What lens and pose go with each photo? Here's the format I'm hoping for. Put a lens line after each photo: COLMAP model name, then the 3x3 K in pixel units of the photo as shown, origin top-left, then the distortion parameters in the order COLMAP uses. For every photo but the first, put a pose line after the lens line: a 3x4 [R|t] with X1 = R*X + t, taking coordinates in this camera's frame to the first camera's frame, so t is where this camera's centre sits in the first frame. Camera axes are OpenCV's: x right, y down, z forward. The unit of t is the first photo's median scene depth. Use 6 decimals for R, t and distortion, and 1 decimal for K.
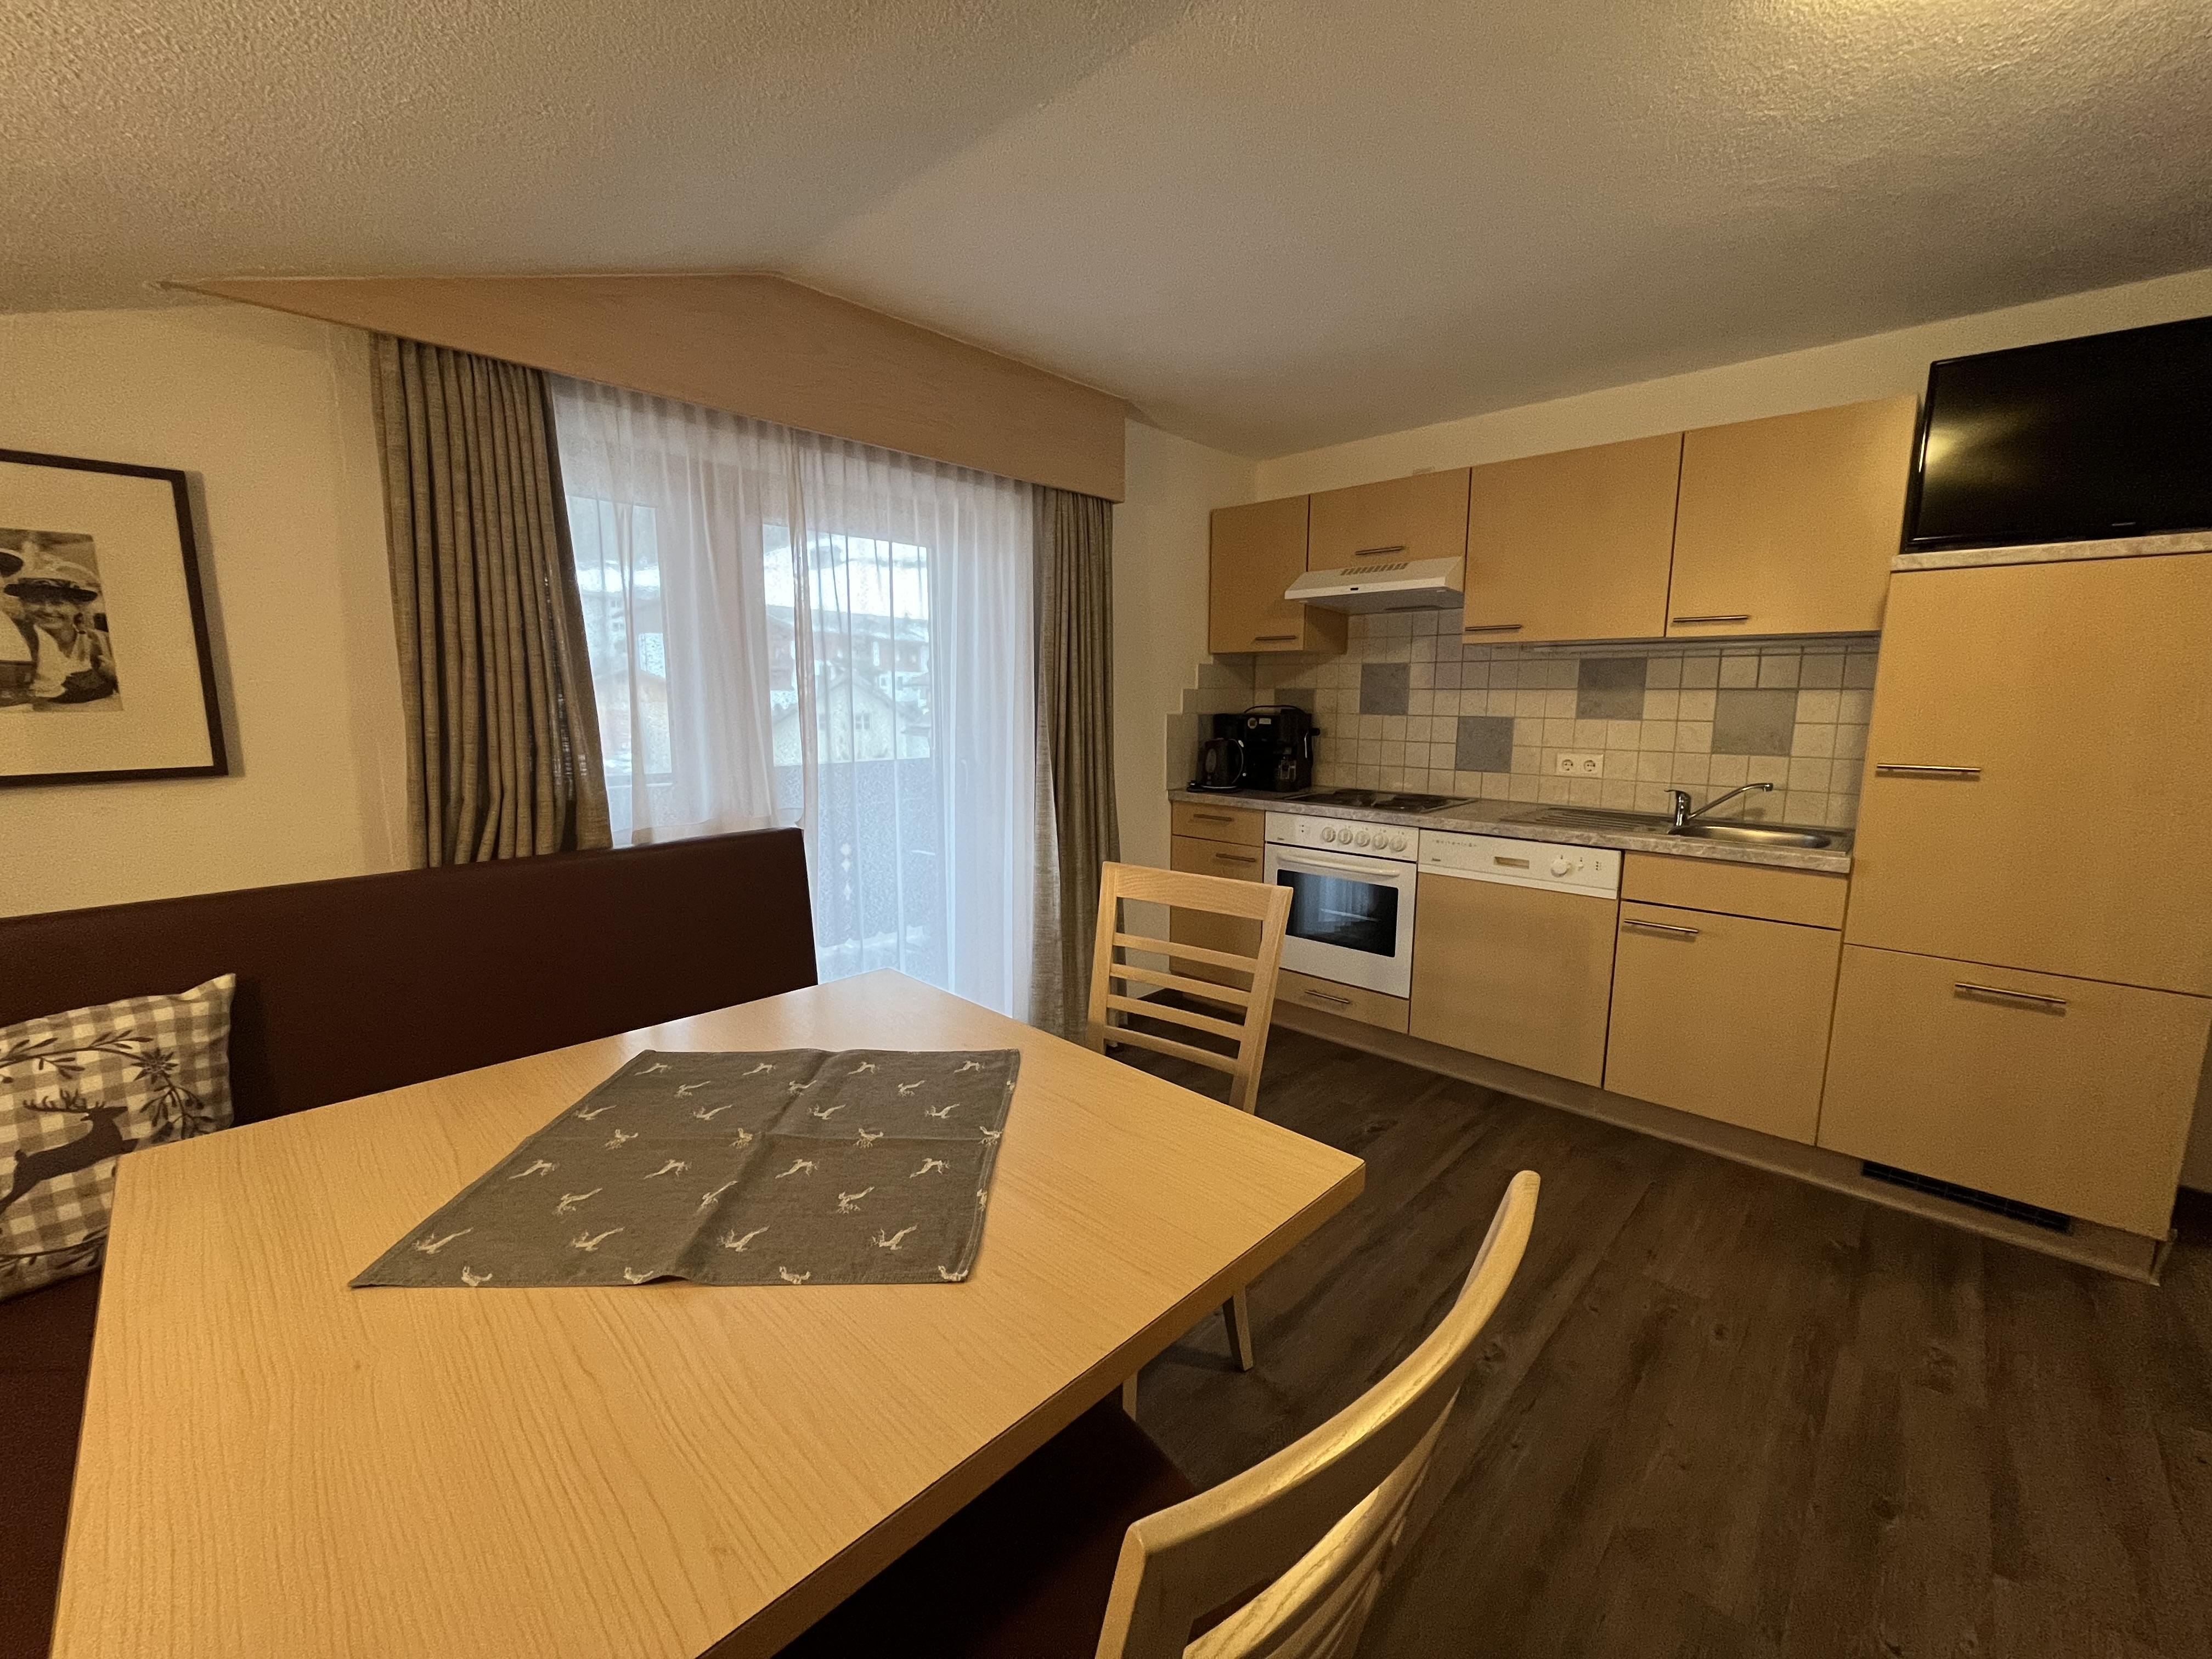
lens RADIAL K [[899.3, 0, 1102.4], [0, 899.3, 817.9], [0, 0, 1]] dist [-0.000795, -0.000774]
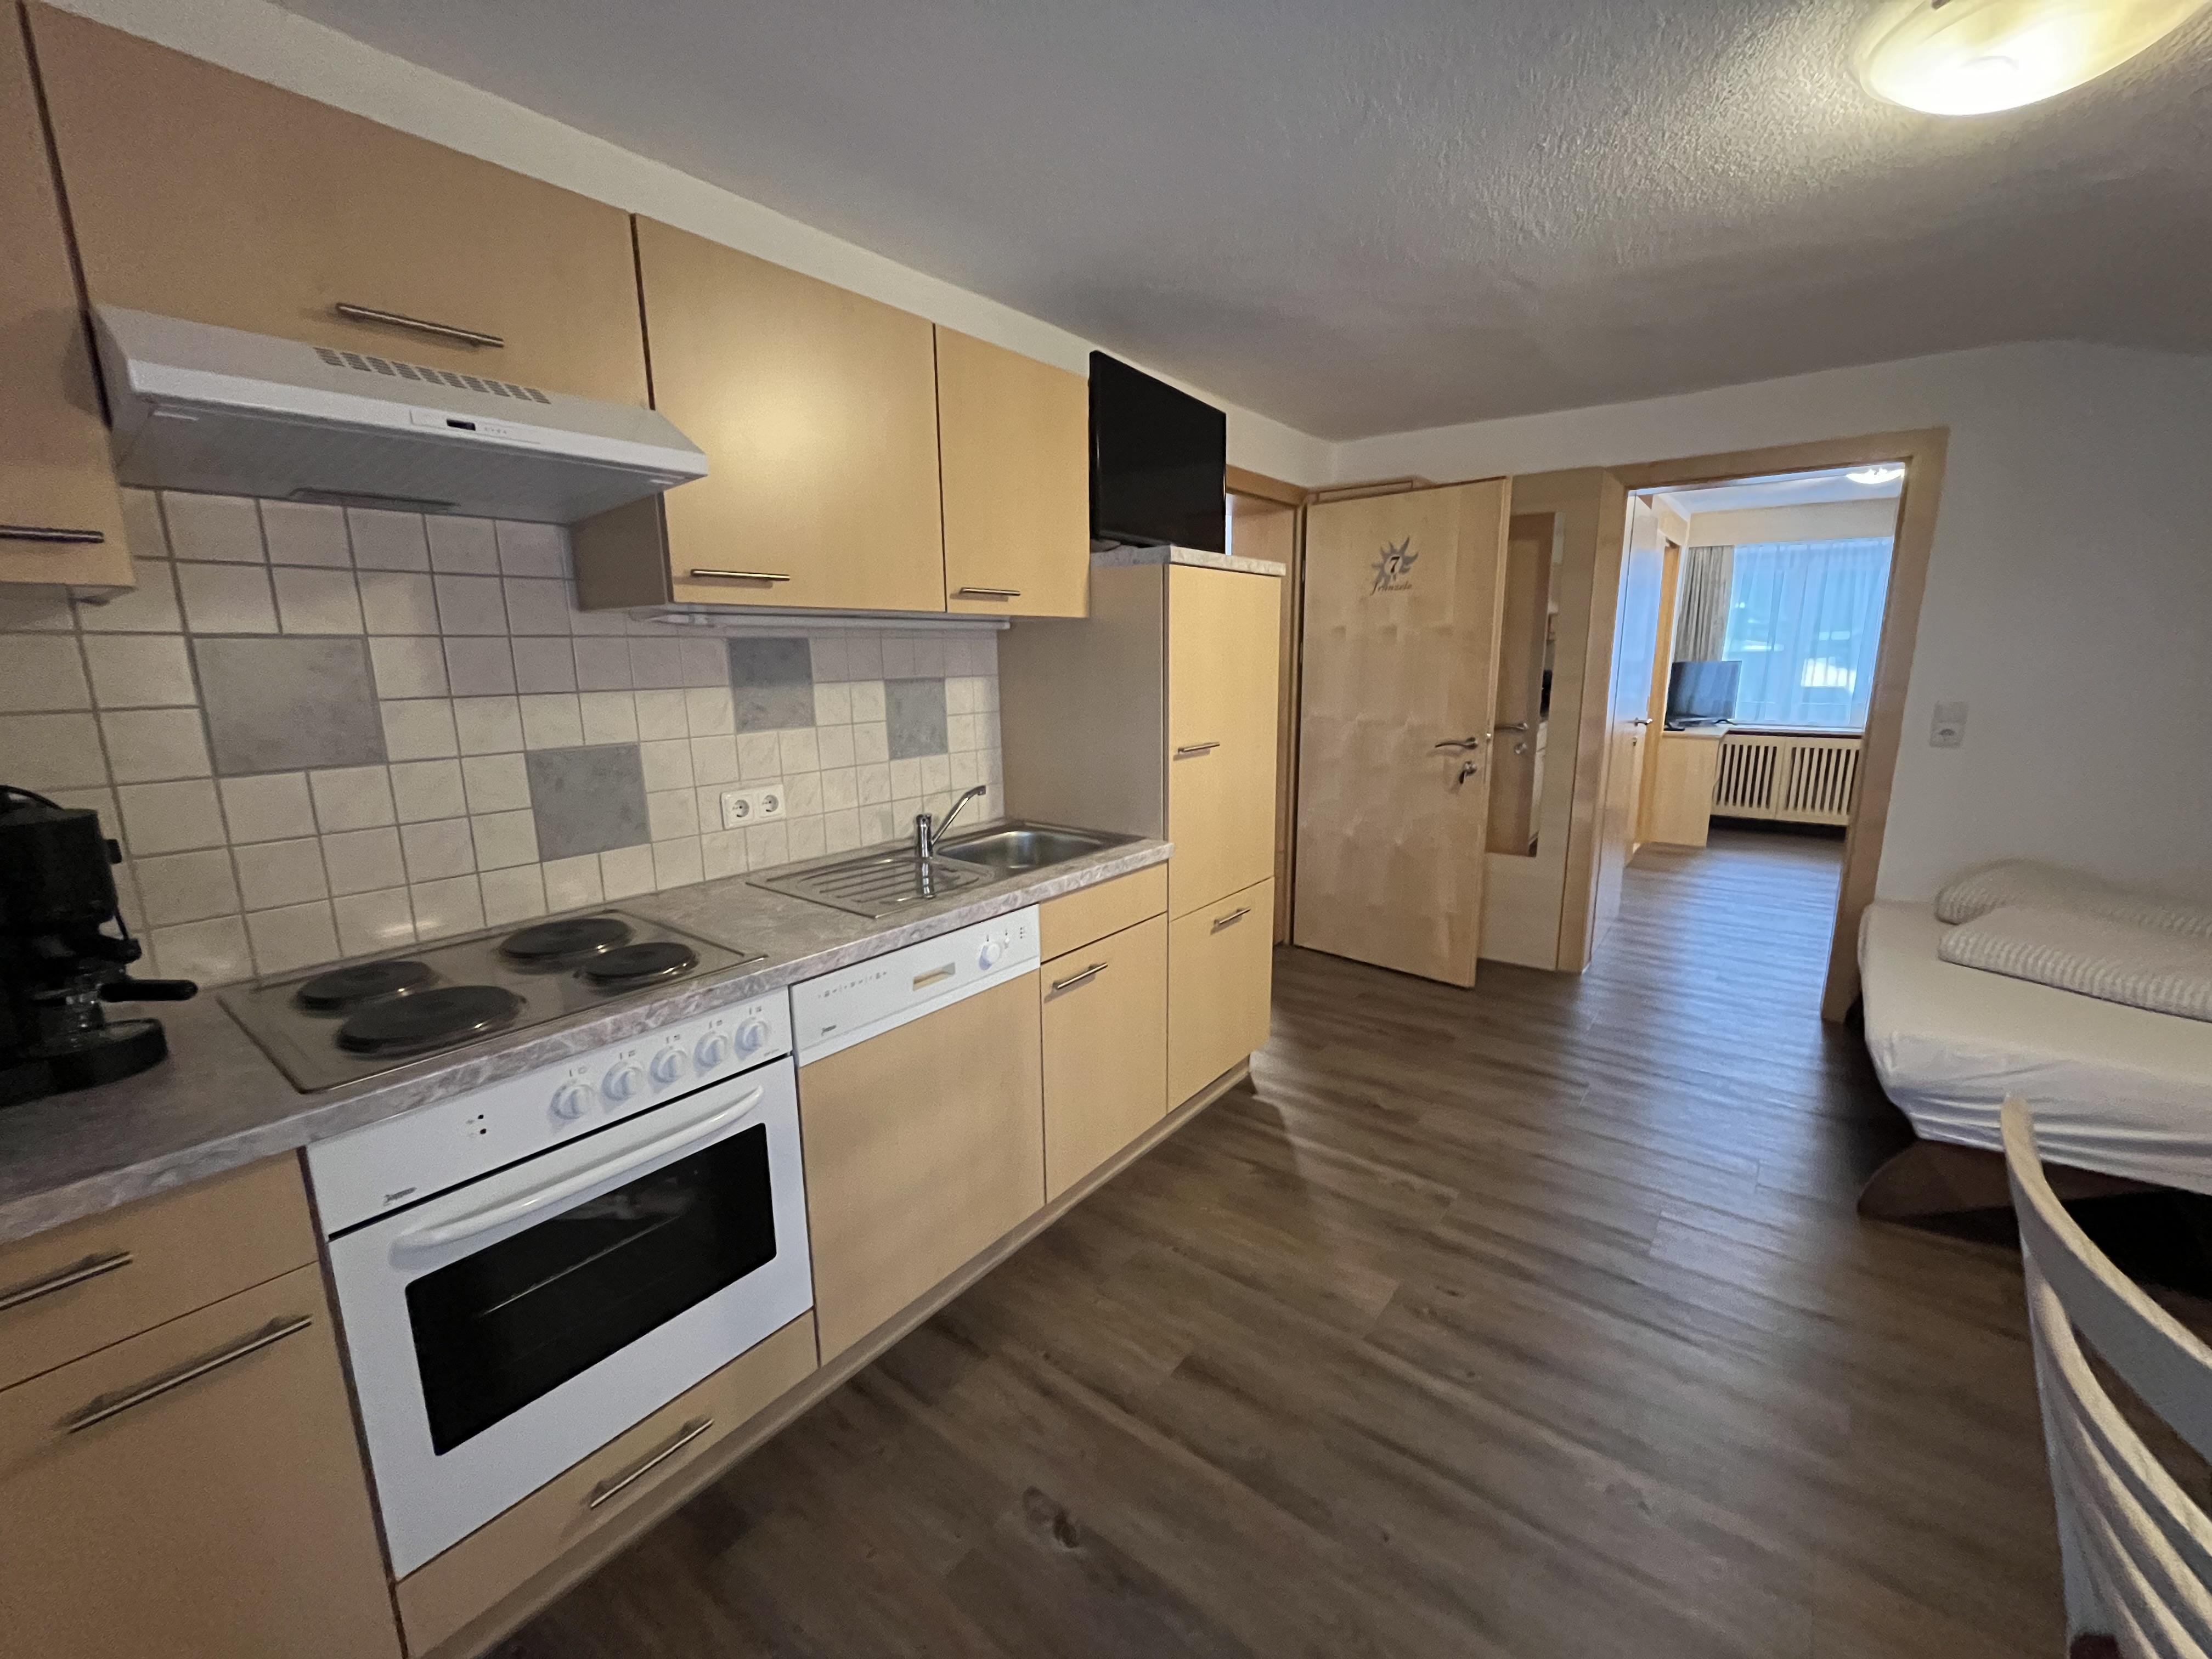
lens RADIAL K [[899.3, 0, 1101.9], [0, 899.3, 825.4], [0, 0, 1]] dist [-0.000795, -0.000774]
pose [[-0.101504, -0.191505, 0.976229, -0.130647], [0.149732, 0.967178, 0.205298, -0.155031], [-0.983502, 0.167012, -0.069498, 0.900597]]
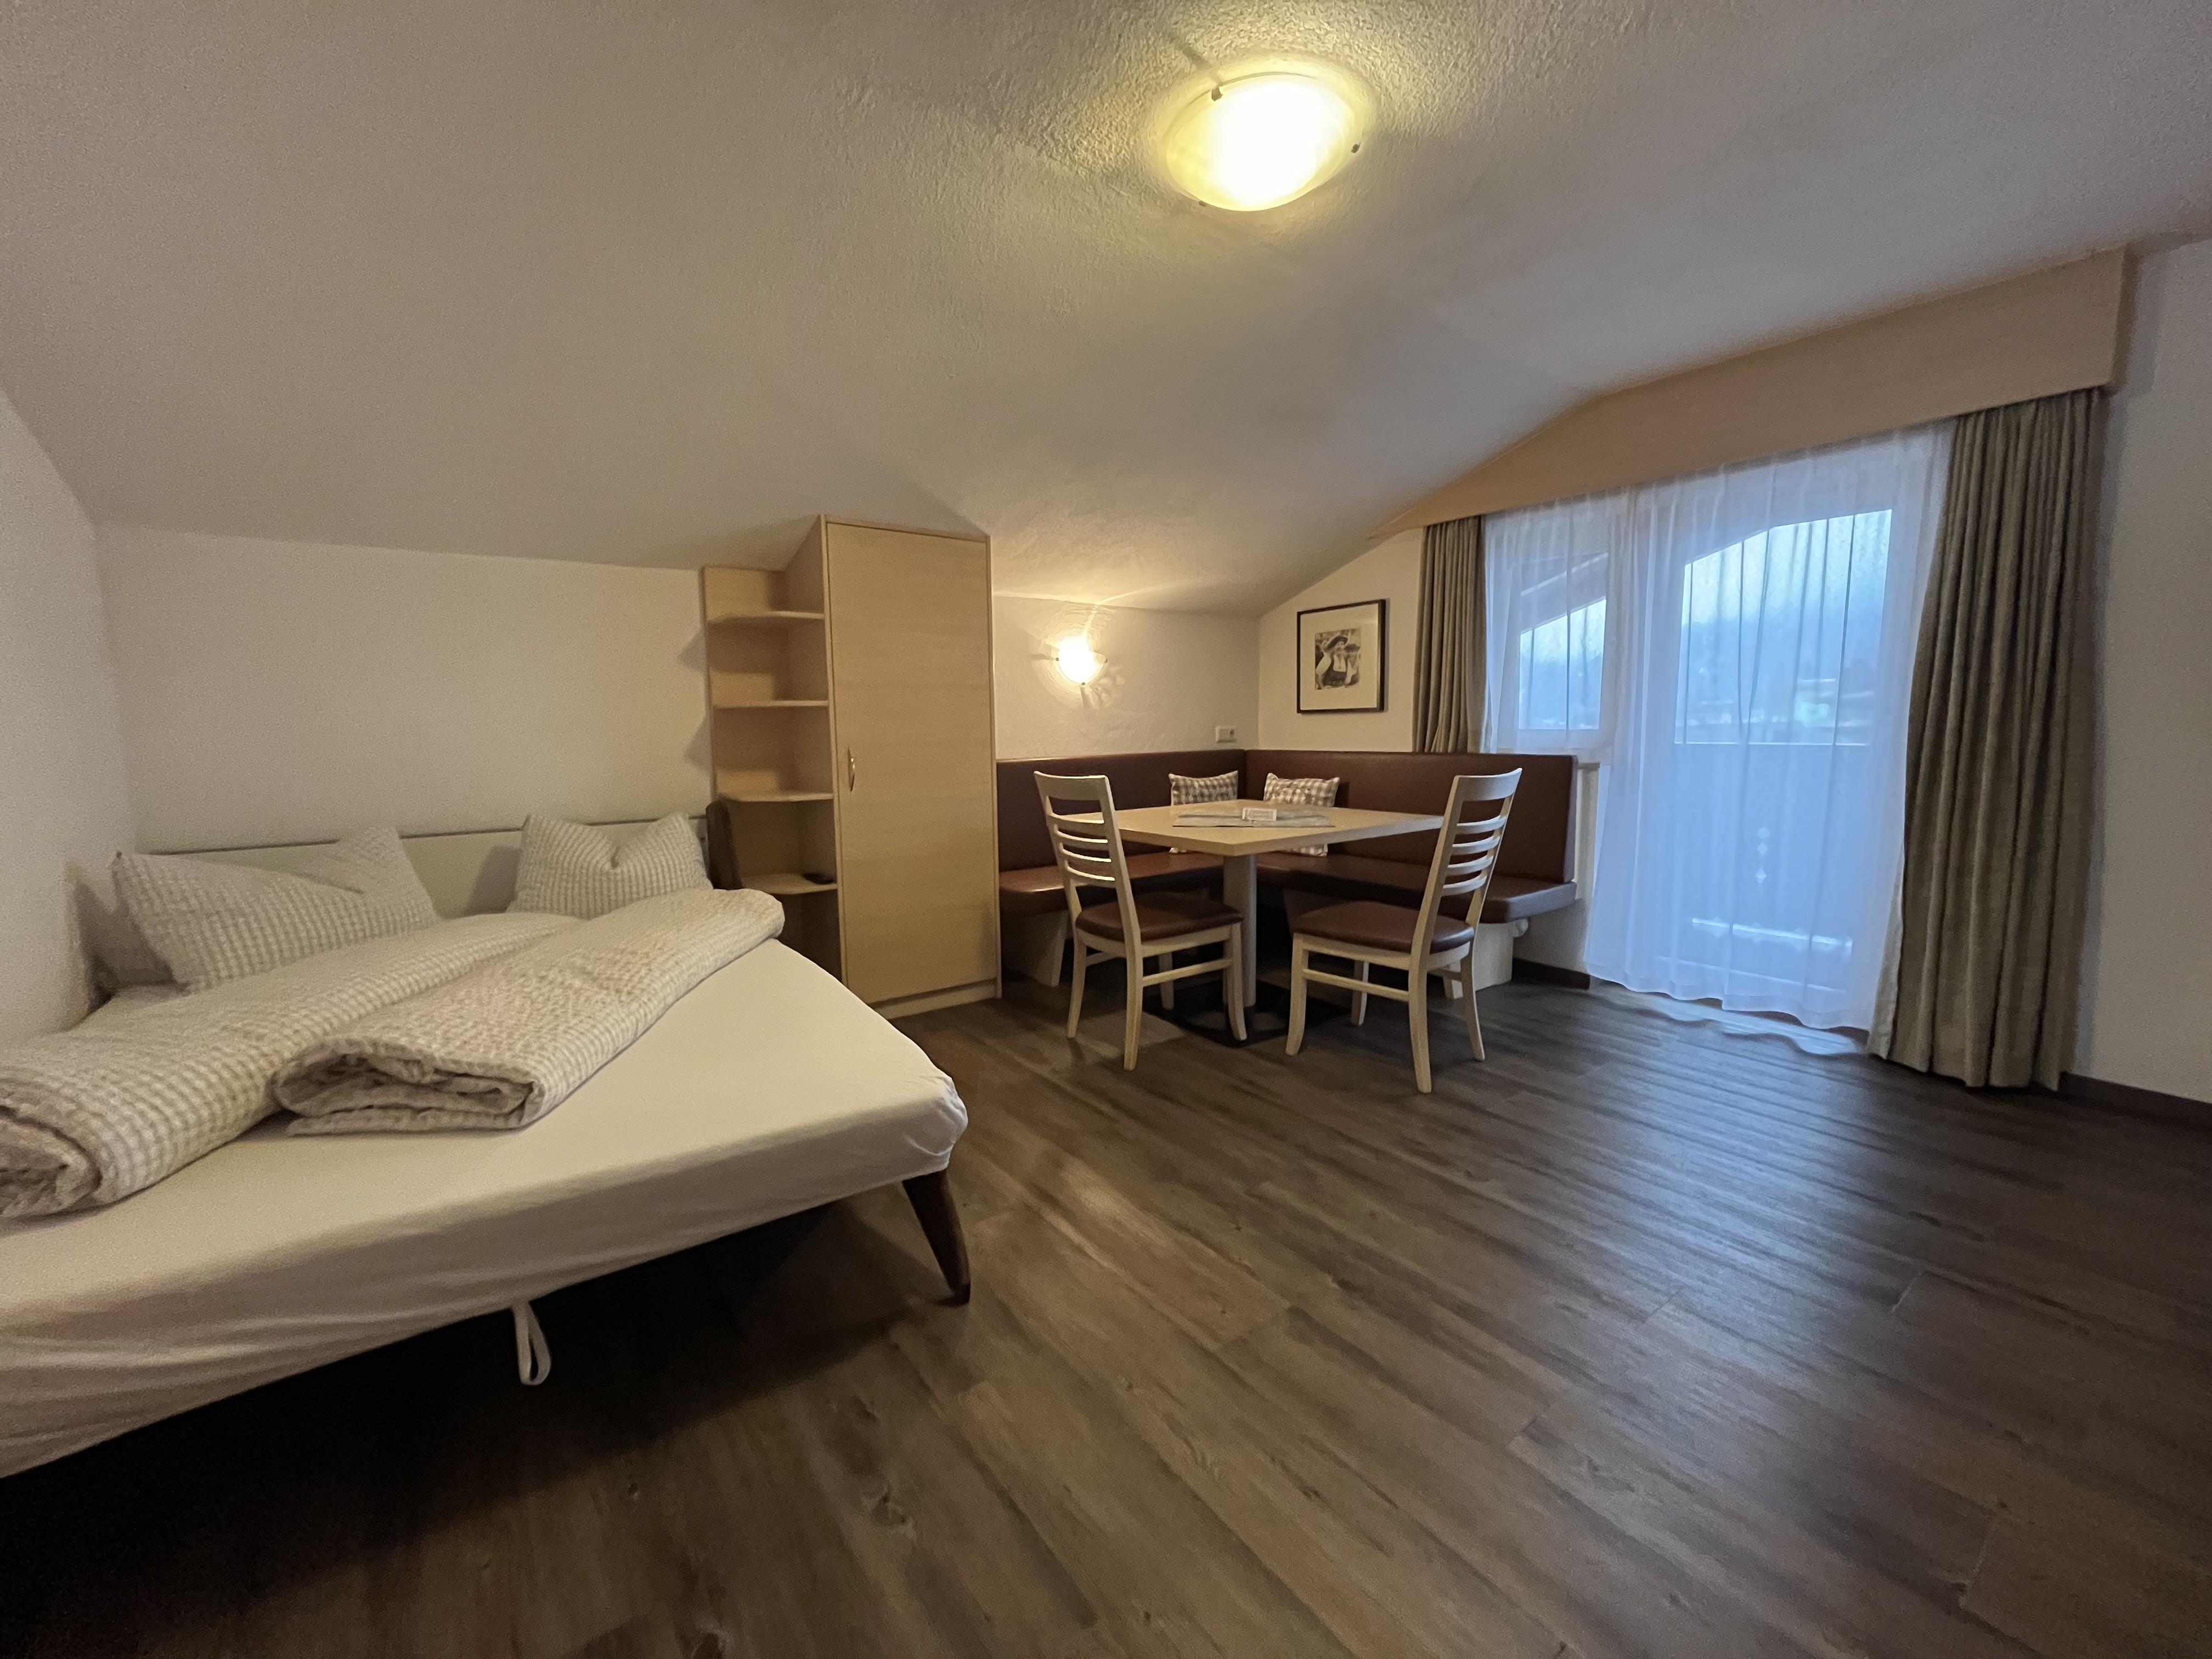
lens RADIAL K [[899.3, 0, 1109.5], [0, 899.3, 826.5], [0, 0, 1]] dist [-0.000795, -0.000774]
pose [[-0.175158, 0.115394, -0.977754, 1.049903], [-0.121856, 0.982931, 0.137835, 0.010838], [0.976970, 0.143288, -0.158107, 0.401202]]
